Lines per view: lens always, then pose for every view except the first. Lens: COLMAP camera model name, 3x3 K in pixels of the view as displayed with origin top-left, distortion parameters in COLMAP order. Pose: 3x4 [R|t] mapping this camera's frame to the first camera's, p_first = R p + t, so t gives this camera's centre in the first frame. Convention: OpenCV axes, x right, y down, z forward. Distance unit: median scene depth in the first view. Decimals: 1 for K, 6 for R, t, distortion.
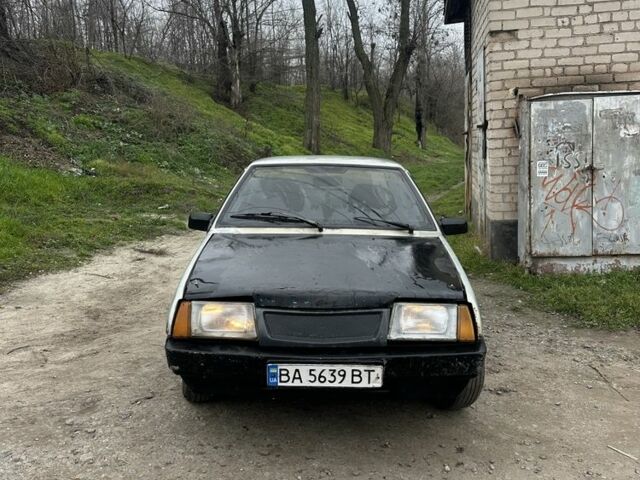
lens RADIAL K [[593.8, 0, 315.7], [0, 593.8, 238.4], [0, 0, 1]] dist [0.131169, -0.250974]
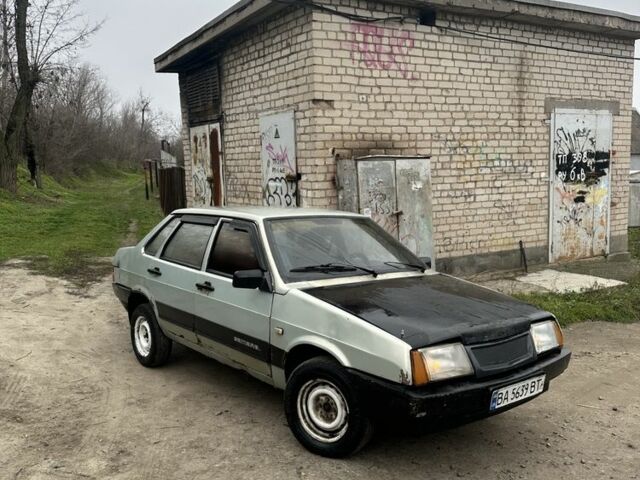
lens RADIAL K [[593.8, 0, 315.7], [0, 593.8, 238.4], [0, 0, 1]] dist [0.131169, -0.250974]
pose [[0.764594, -0.045183, 0.642927, -0.483081], [0.086145, 0.995753, -0.032468, -0.035348], [-0.638730, 0.080210, 0.765239, 0.130655]]
